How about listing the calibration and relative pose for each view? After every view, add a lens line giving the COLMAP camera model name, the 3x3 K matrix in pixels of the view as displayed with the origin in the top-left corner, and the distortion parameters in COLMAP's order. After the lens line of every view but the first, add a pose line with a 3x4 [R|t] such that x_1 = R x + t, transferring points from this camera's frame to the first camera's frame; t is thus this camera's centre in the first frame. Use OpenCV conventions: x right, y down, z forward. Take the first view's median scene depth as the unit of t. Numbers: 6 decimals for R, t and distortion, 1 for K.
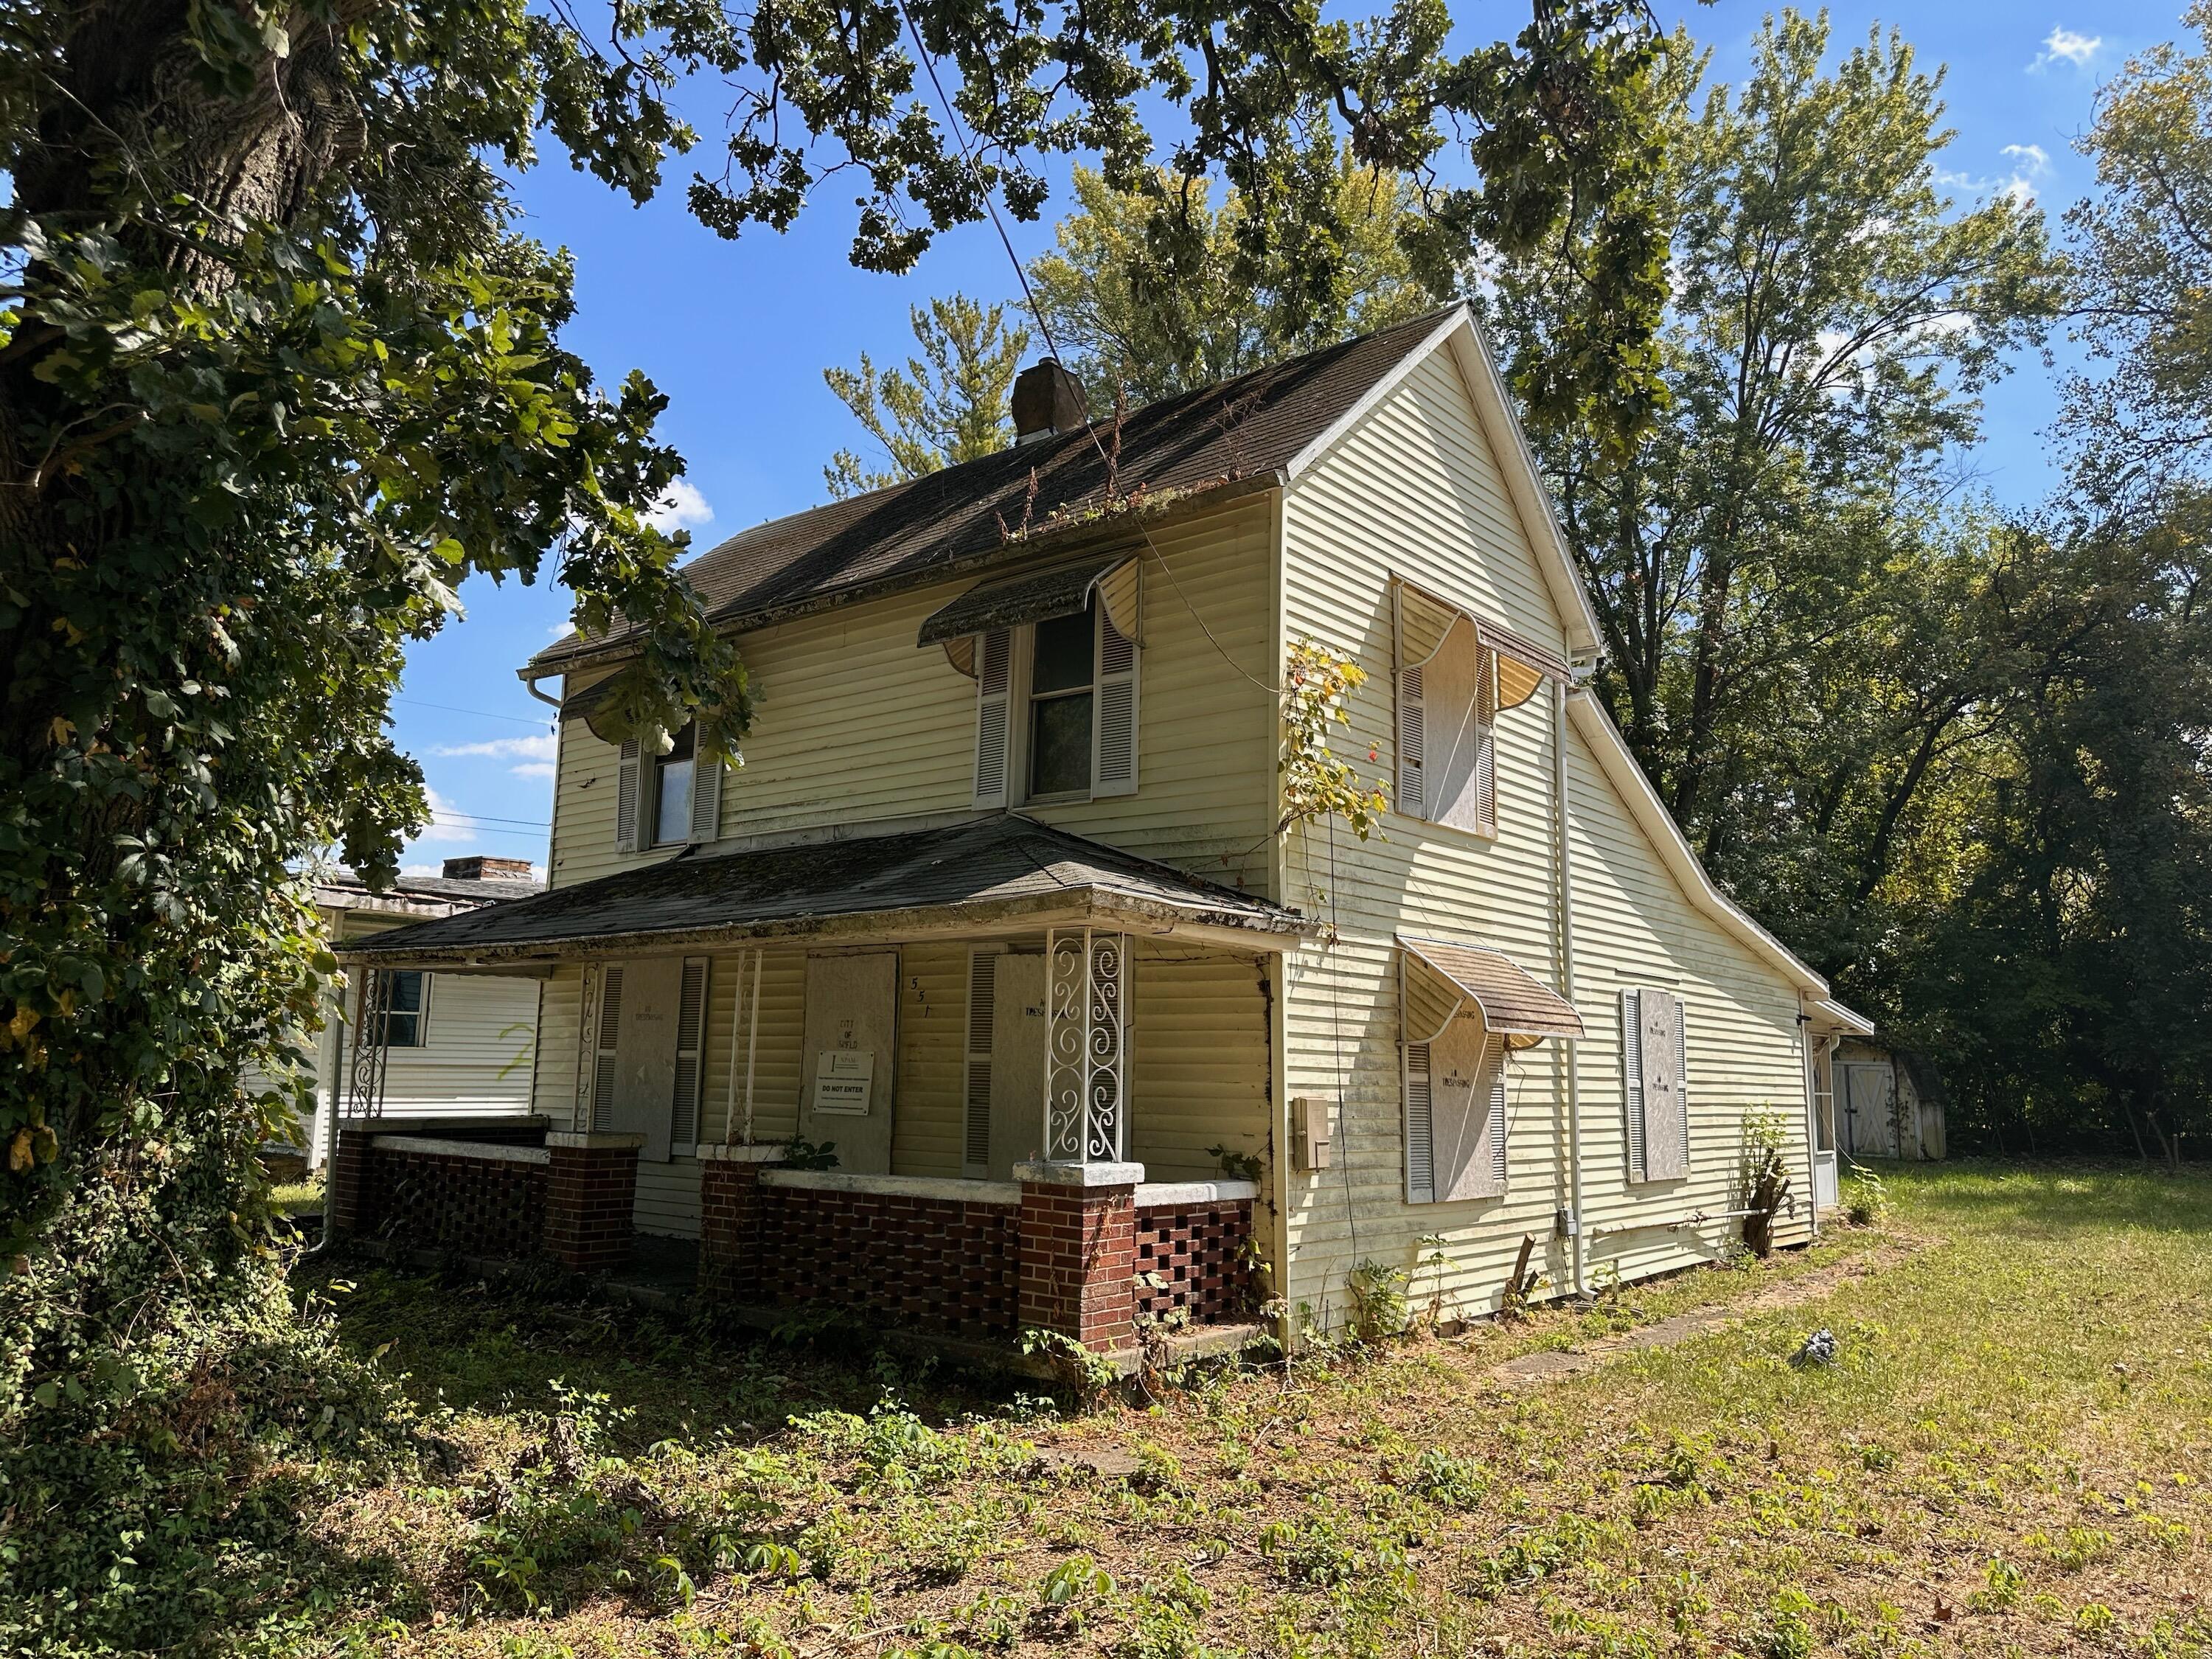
lens RADIAL K [[1535.3, 0, 1096.3], [0, 1535.3, 830.1], [0, 0, 1]] dist [0.183927, -0.338510]
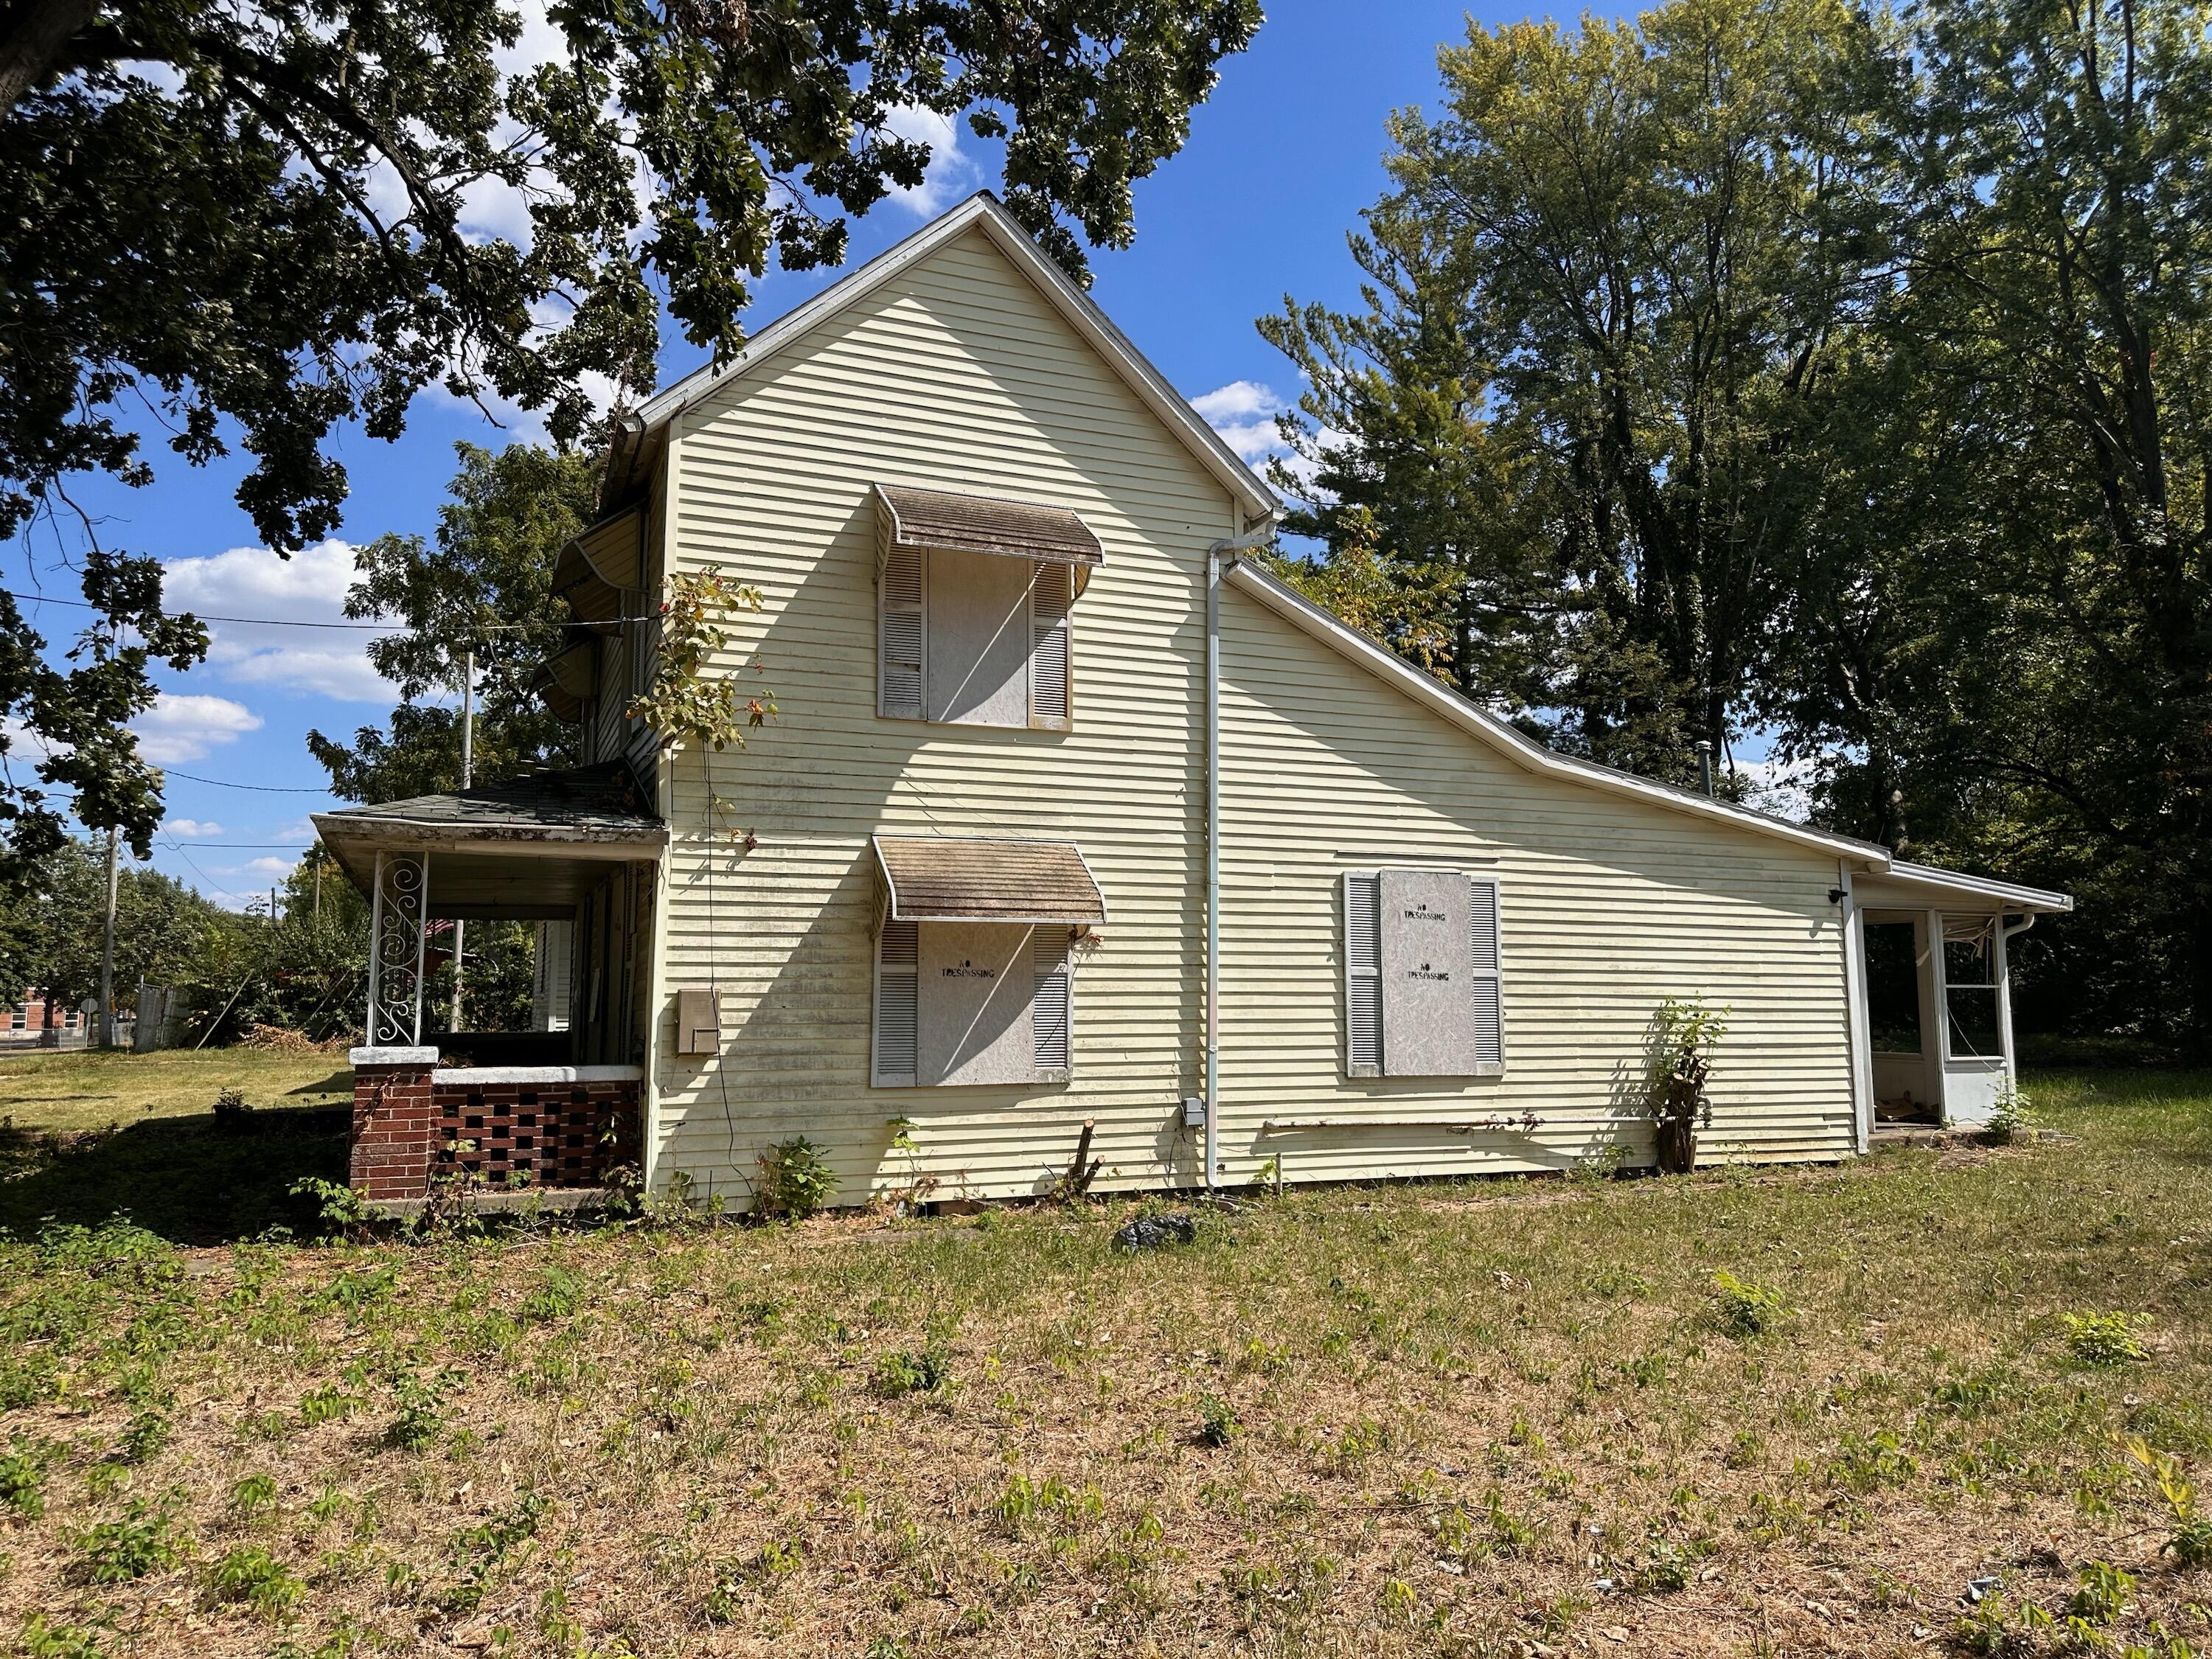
lens RADIAL K [[1535.3, 0, 1096.3], [0, 1535.3, 830.1], [0, 0, 1]] dist [0.183927, -0.338510]
pose [[0.879347, -0.077997, -0.469750, 0.716151], [0.093819, 0.995536, 0.010326, 0.059803], [0.466847, -0.053152, 0.882739, 0.133771]]
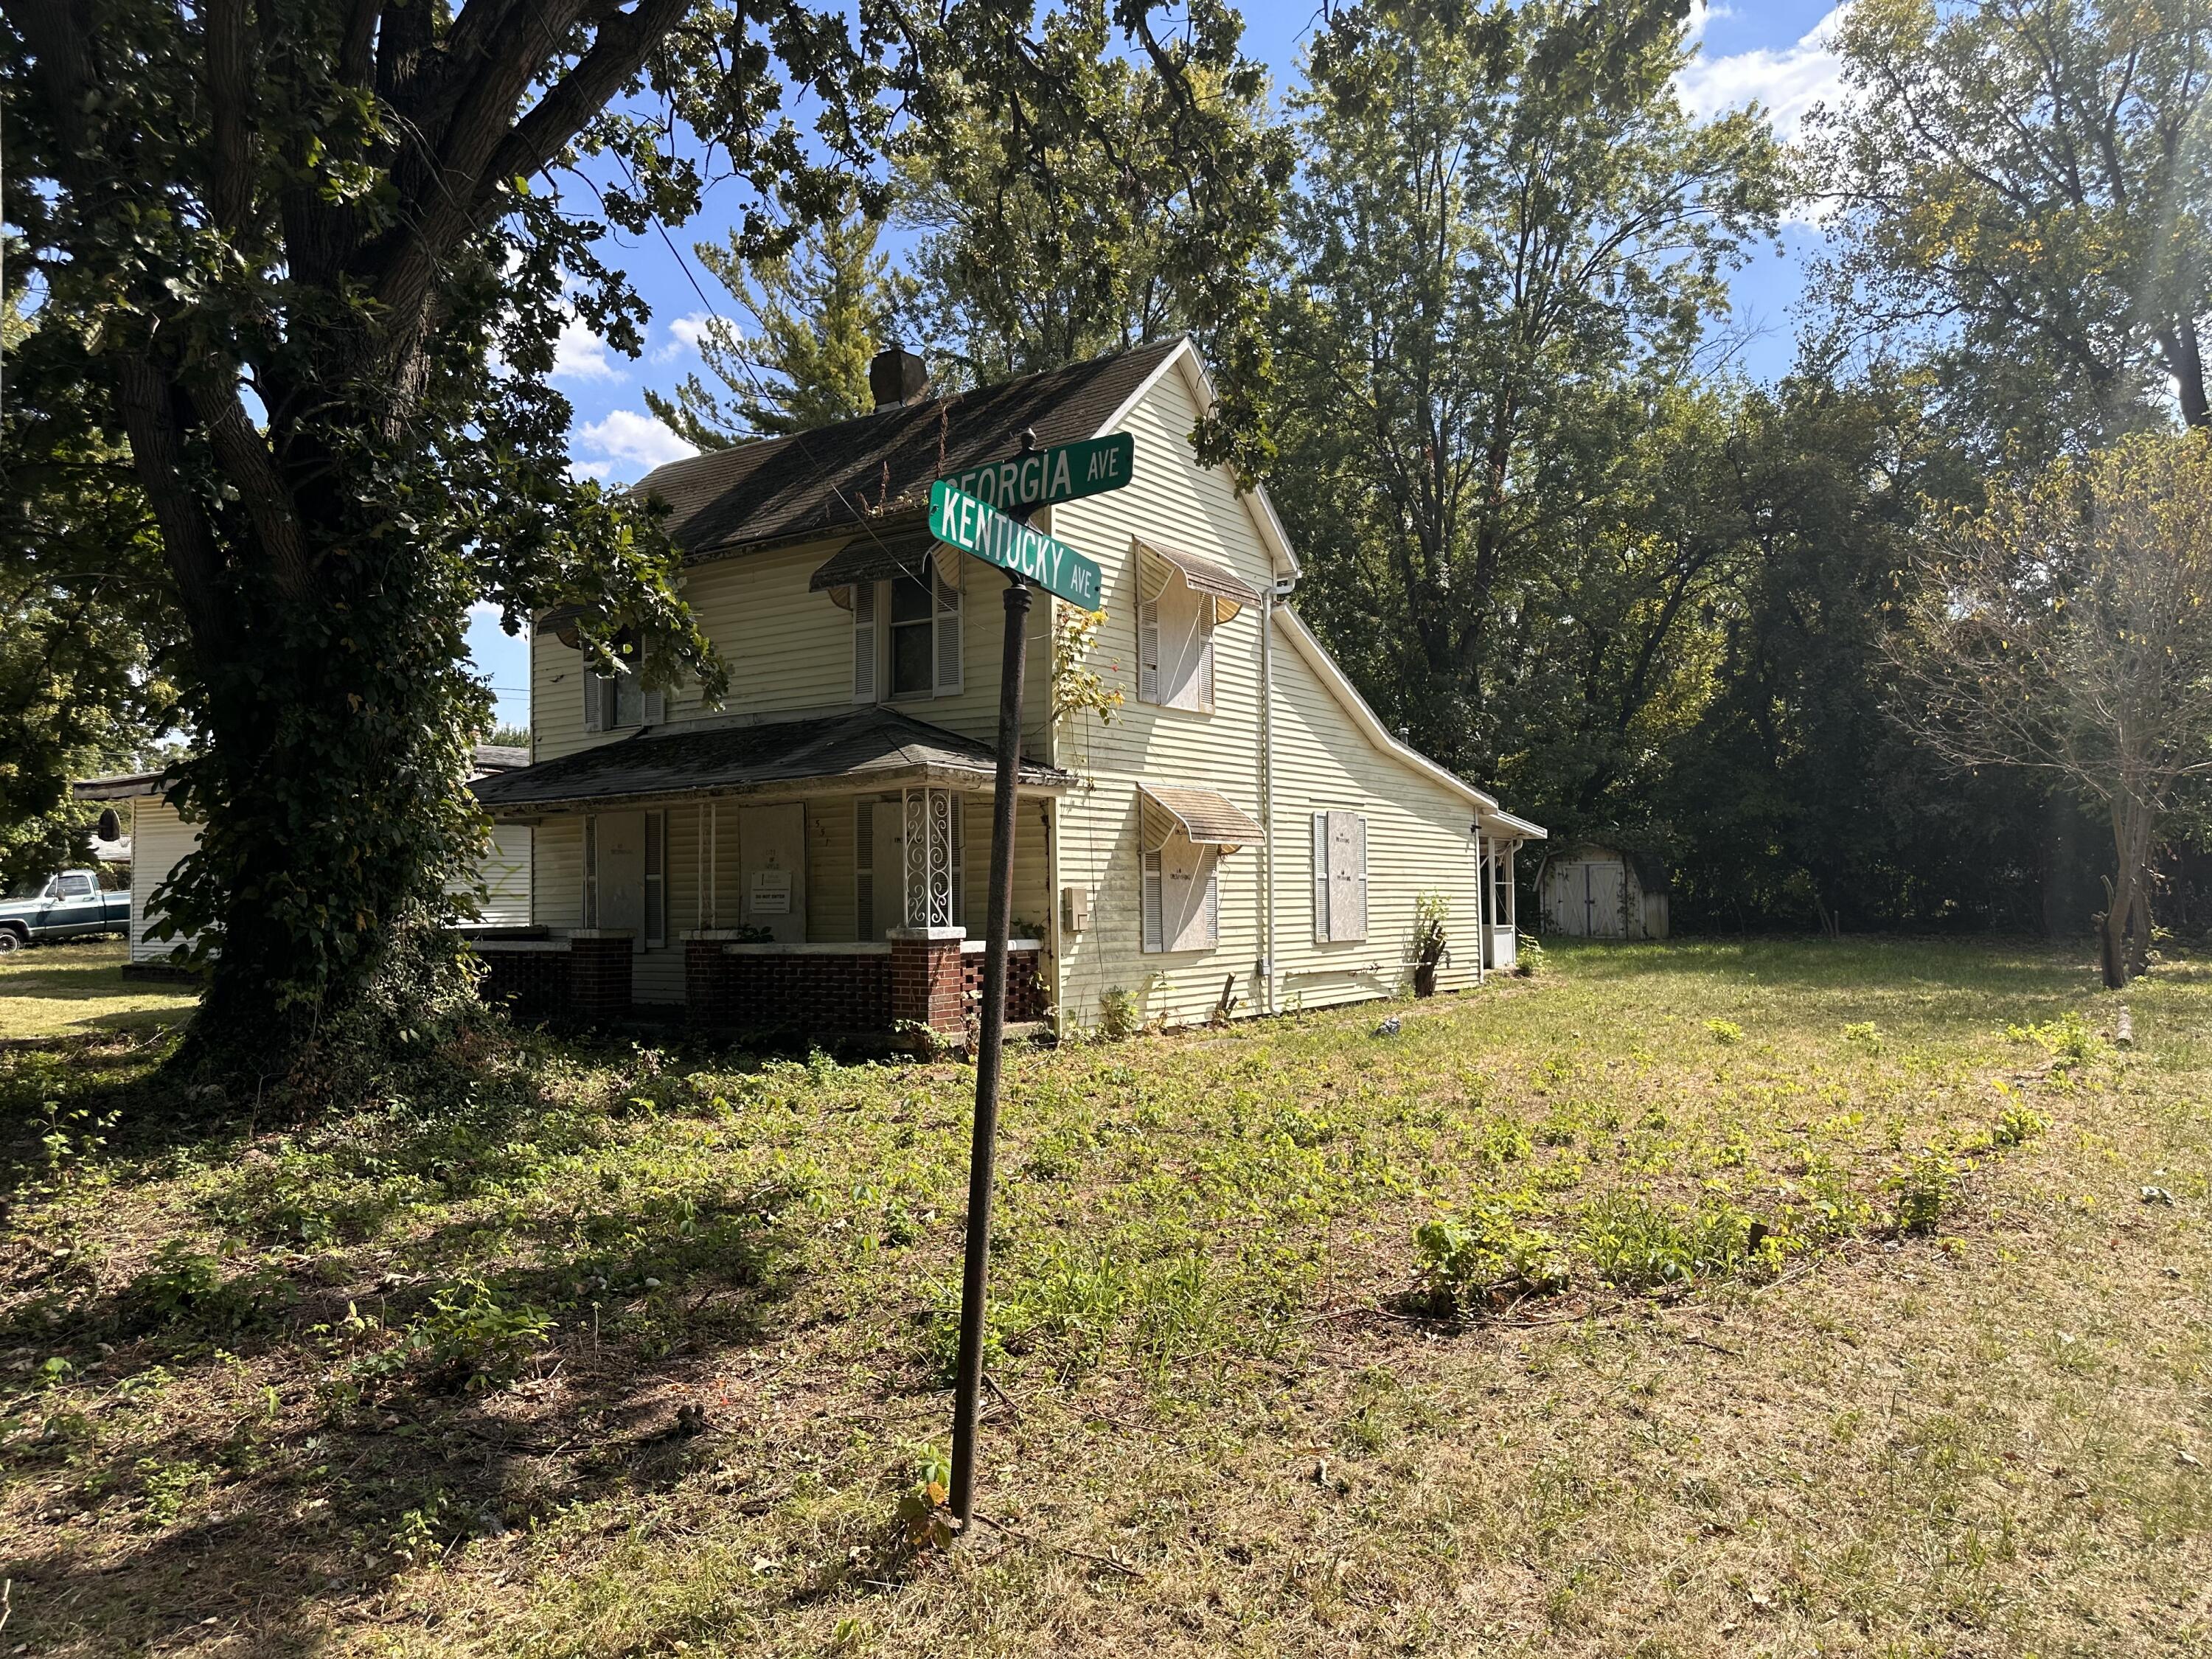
lens RADIAL K [[1535.3, 0, 1096.3], [0, 1535.3, 830.1], [0, 0, 1]] dist [0.183927, -0.338510]
pose [[0.997068, -0.028972, 0.070830, 0.039121], [0.021070, 0.993724, 0.109855, -0.046424], [-0.073568, -0.108040, 0.991421, -0.443153]]
